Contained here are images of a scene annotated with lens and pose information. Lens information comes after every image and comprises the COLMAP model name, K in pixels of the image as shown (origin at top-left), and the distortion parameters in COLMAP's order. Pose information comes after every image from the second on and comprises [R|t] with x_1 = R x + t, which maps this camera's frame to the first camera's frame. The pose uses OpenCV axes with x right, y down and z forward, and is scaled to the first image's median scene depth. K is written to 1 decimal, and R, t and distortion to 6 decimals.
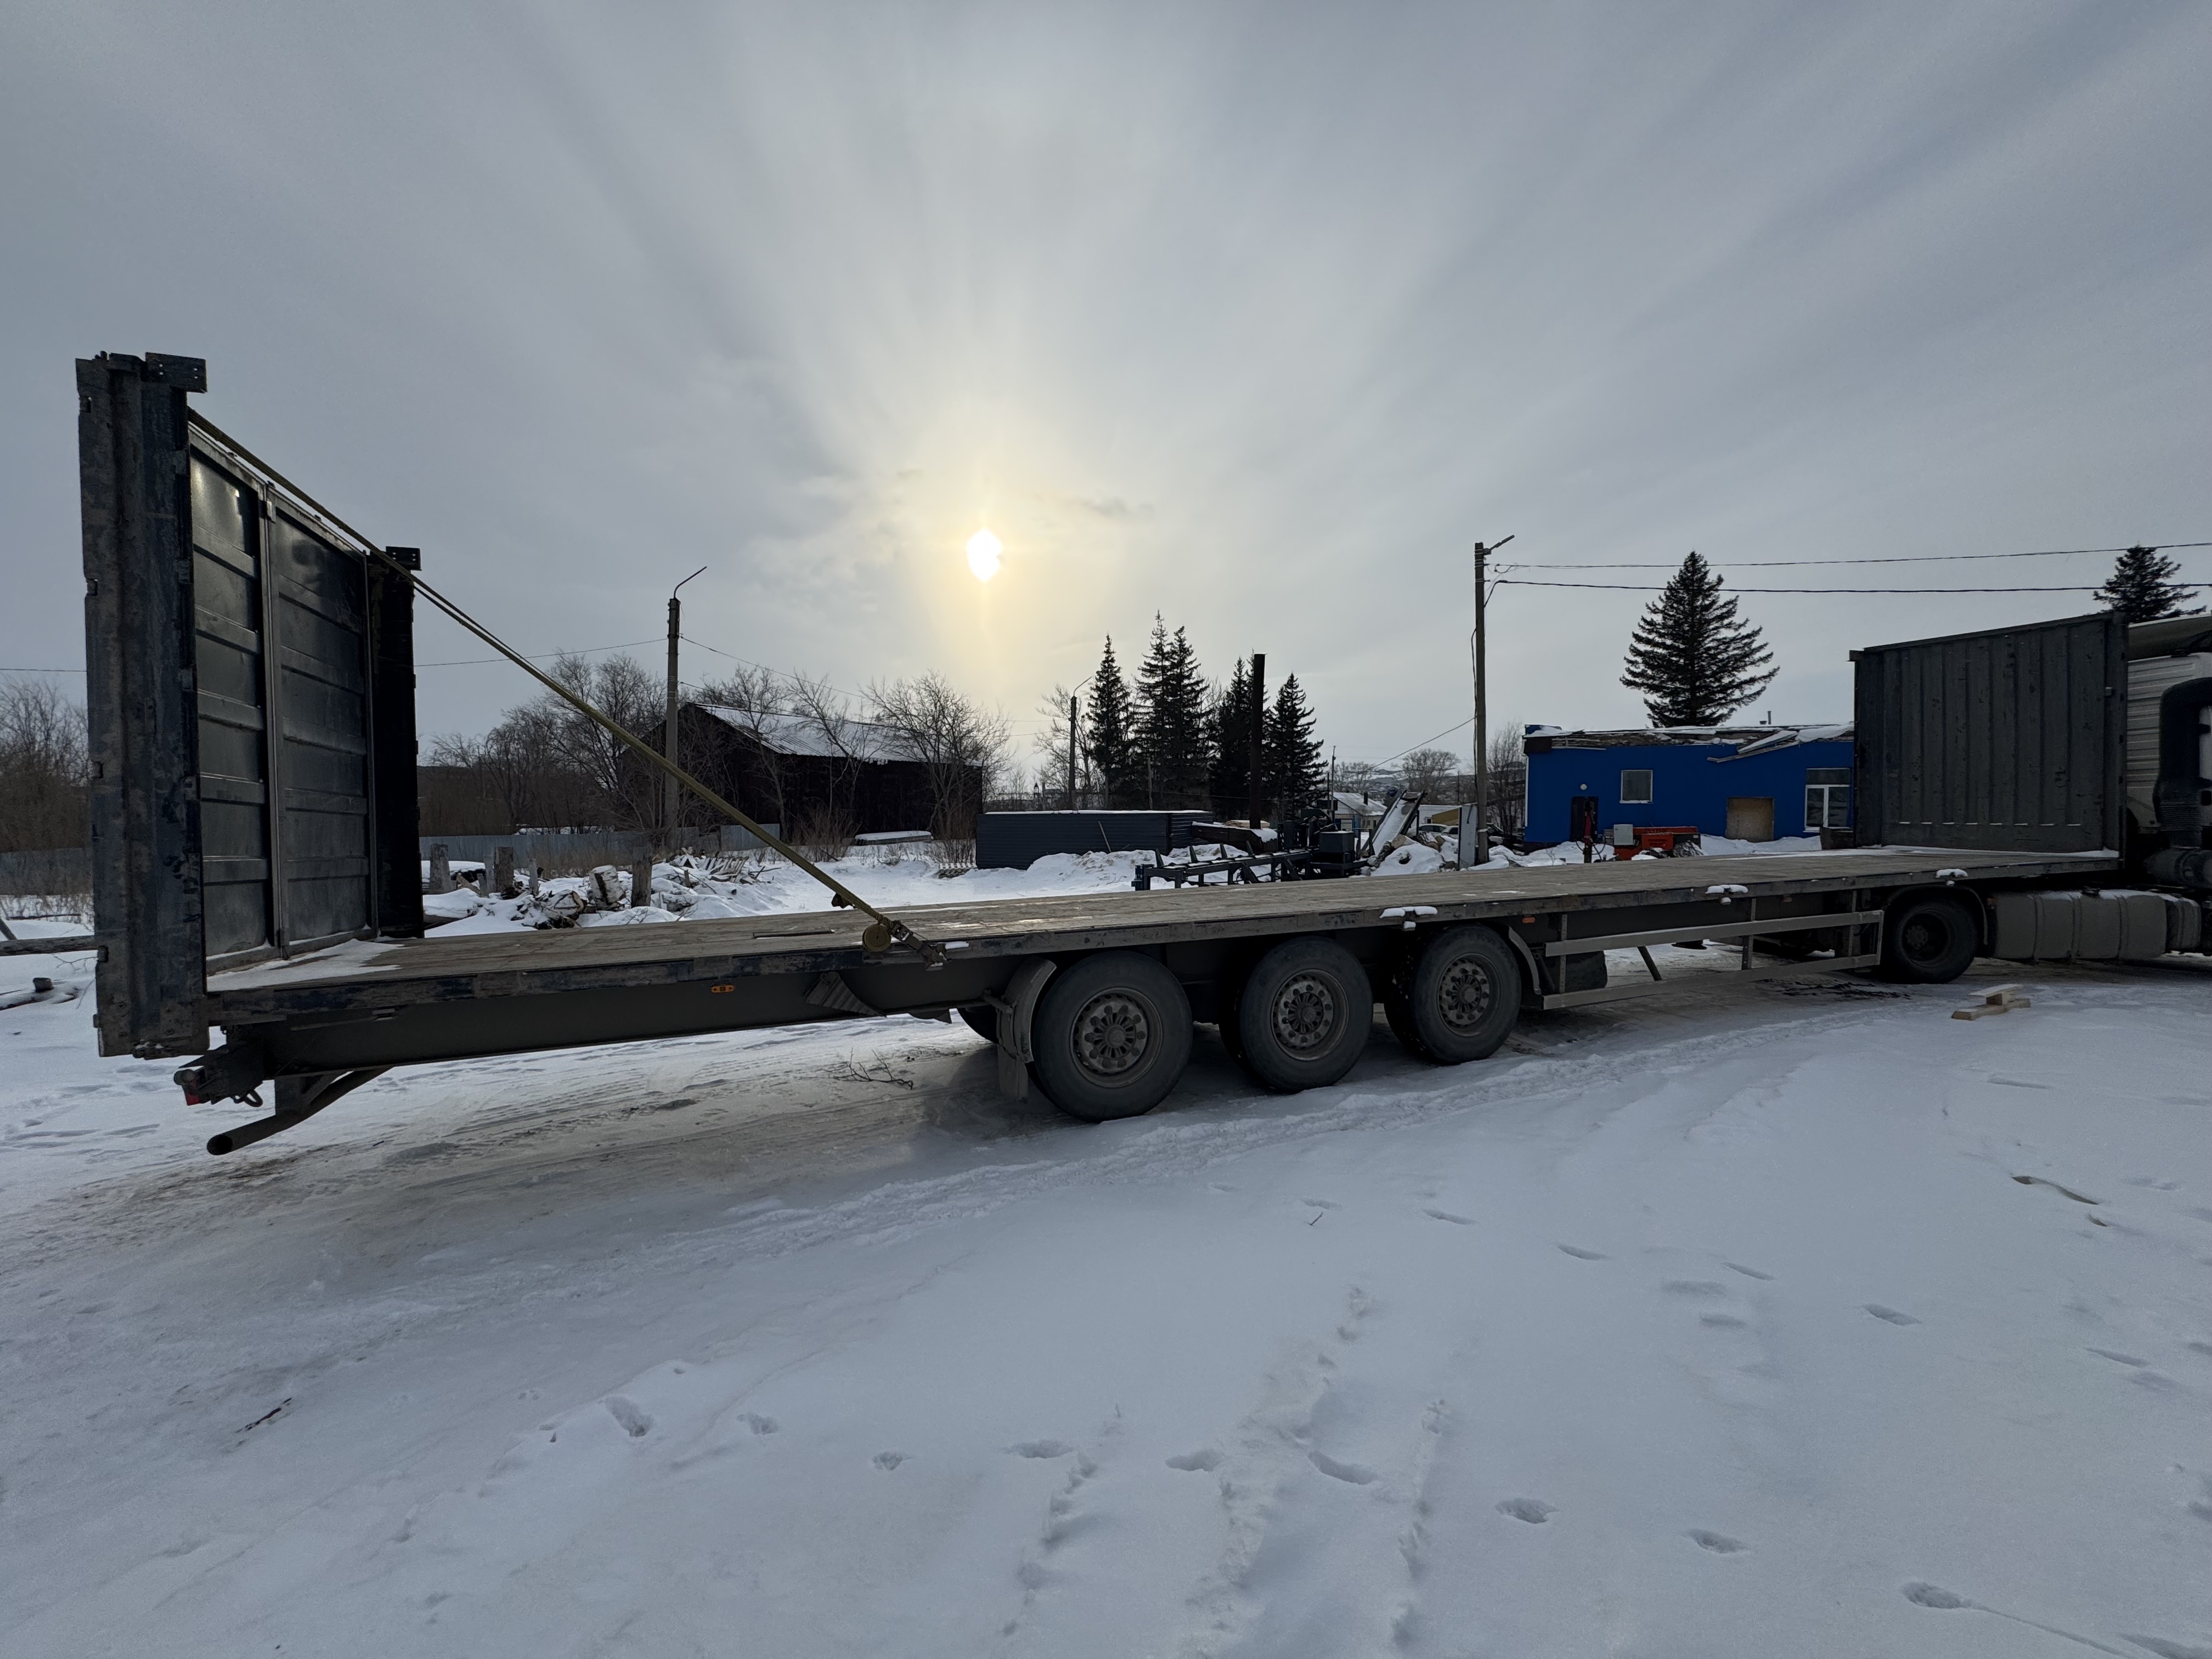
lens RADIAL K [[876.9, 0, 1111.5], [0, 876.9, 827.7], [0, 0, 1]] dist [-0.004915, 0.000806]
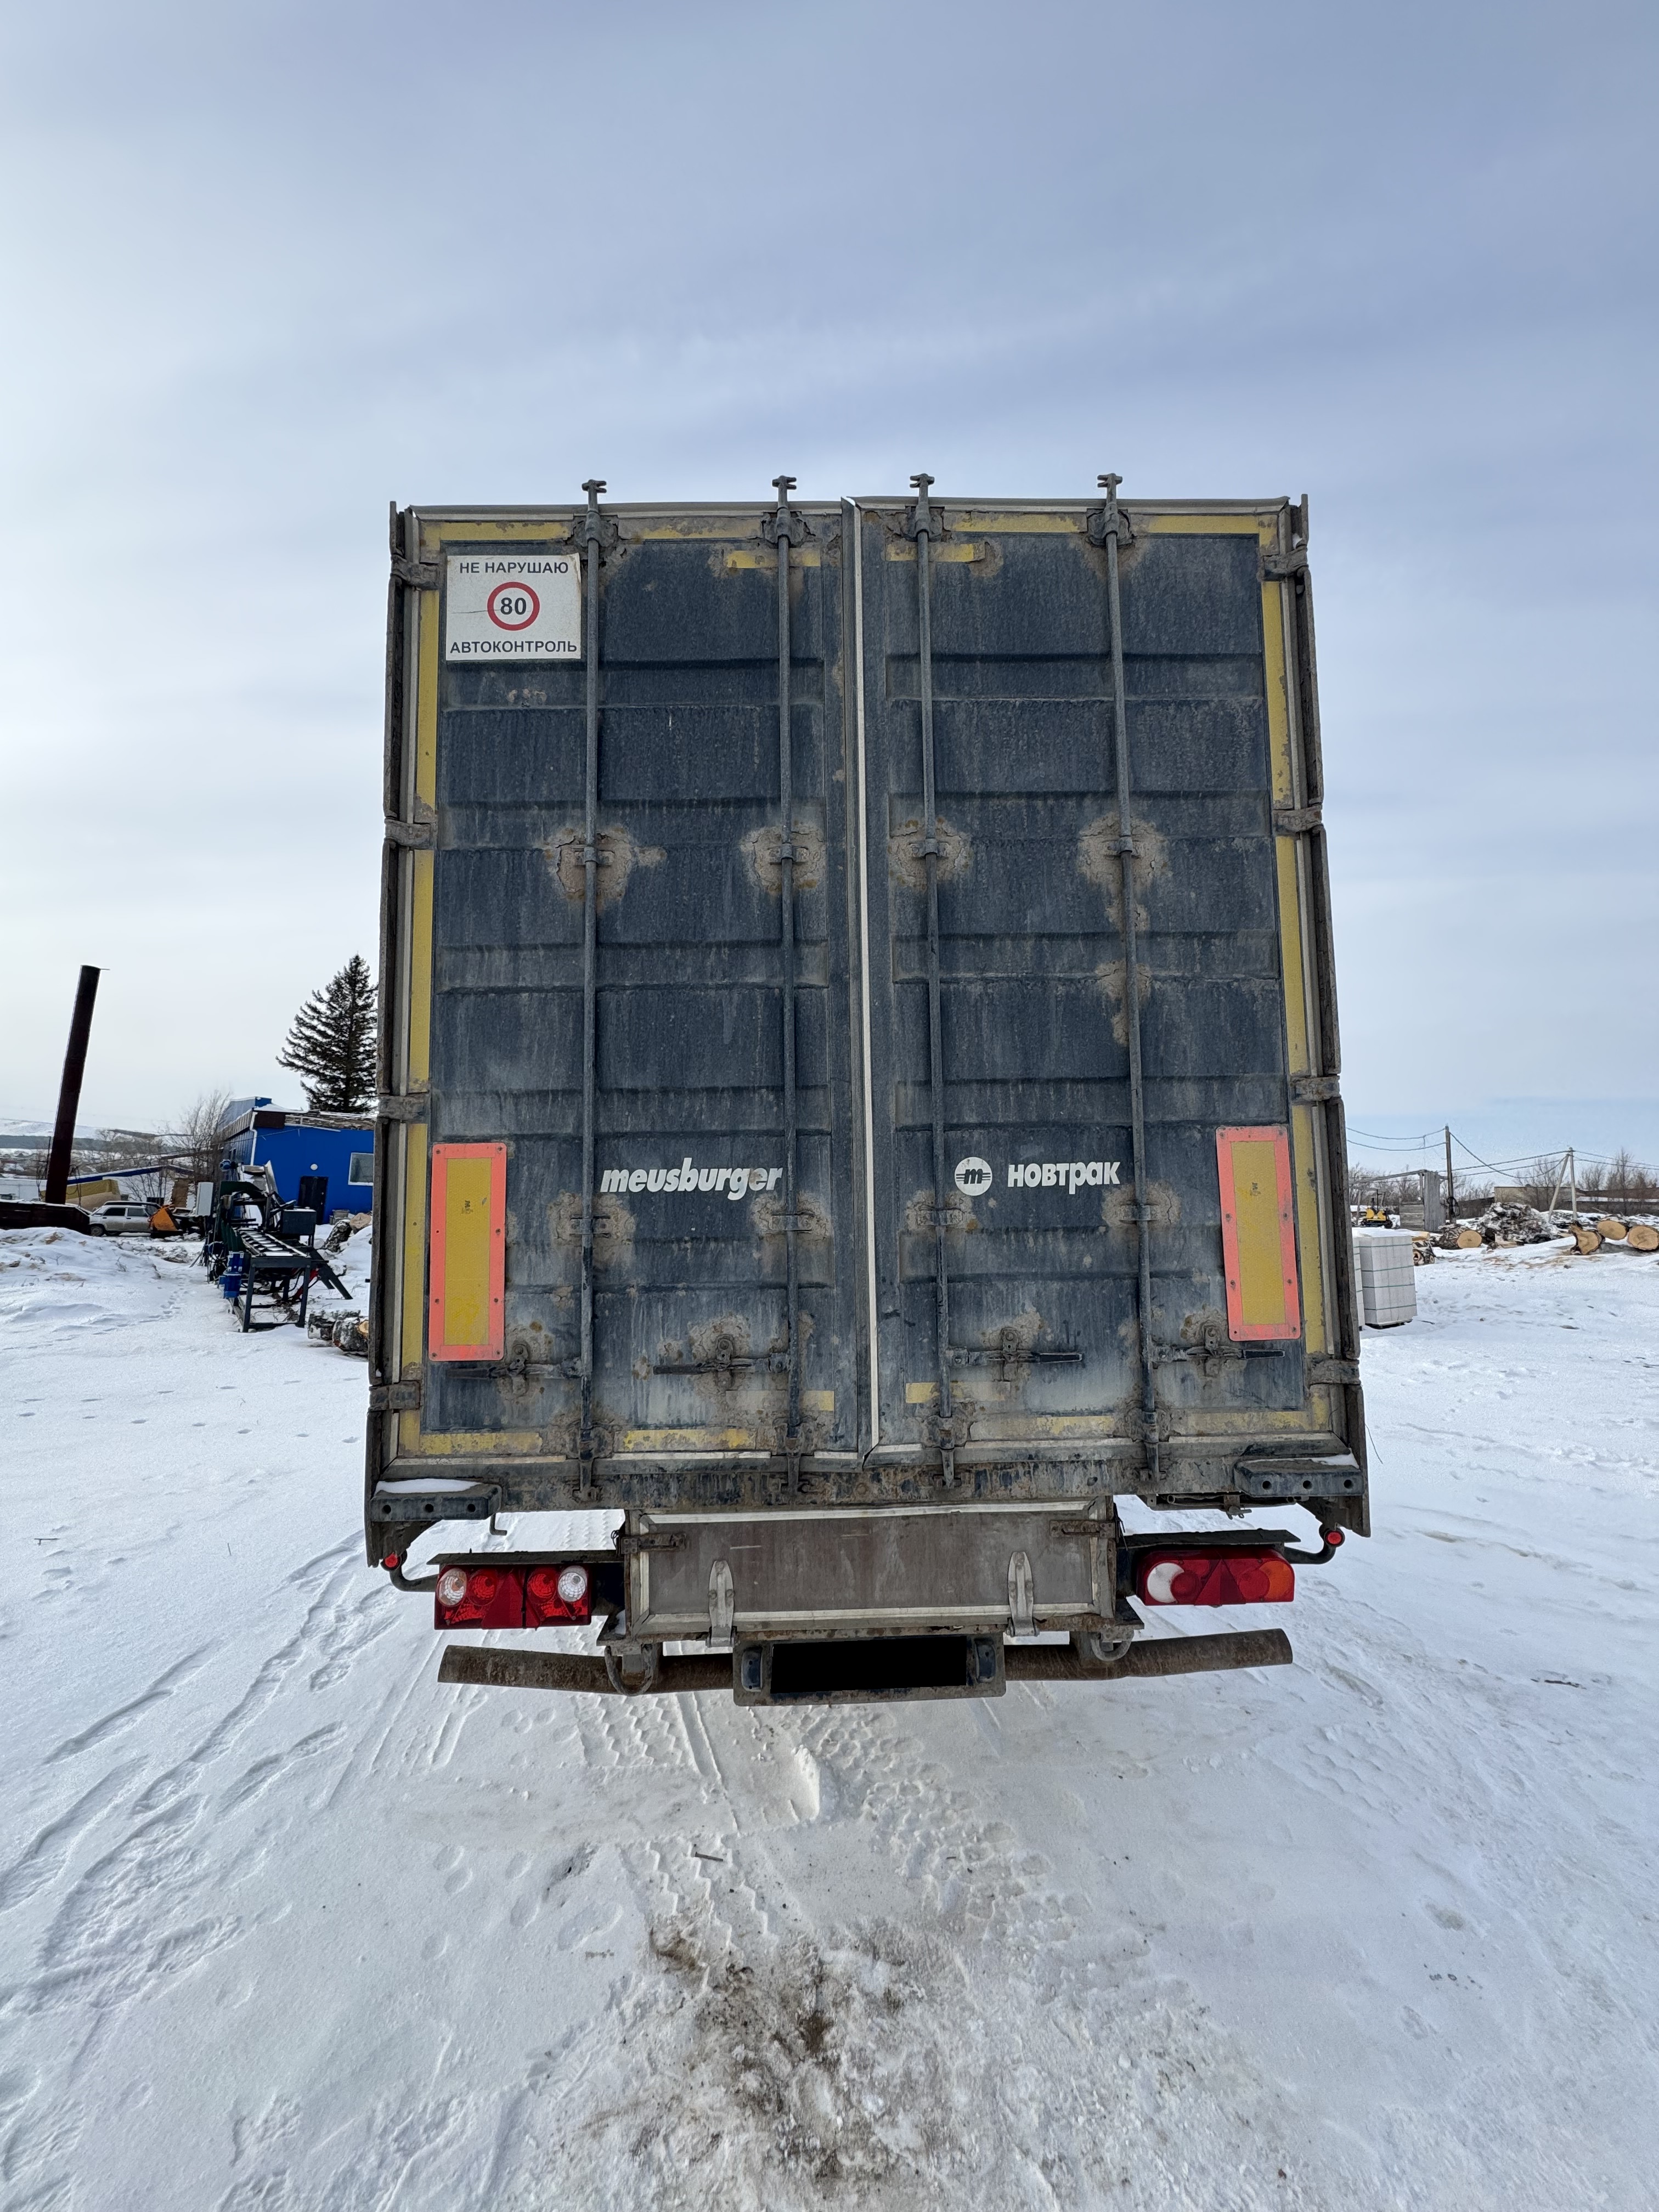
lens RADIAL K [[876.9, 0, 831.7], [0, 876.9, 1111.0], [0, 0, 1]] dist [-0.004915, 0.000806]
pose [[0.355291, 0.110147, 0.928243, -0.159101], [-0.004379, 0.993218, -0.116182, 0.002564], [-0.934745, 0.037214, 0.353364, 0.093510]]
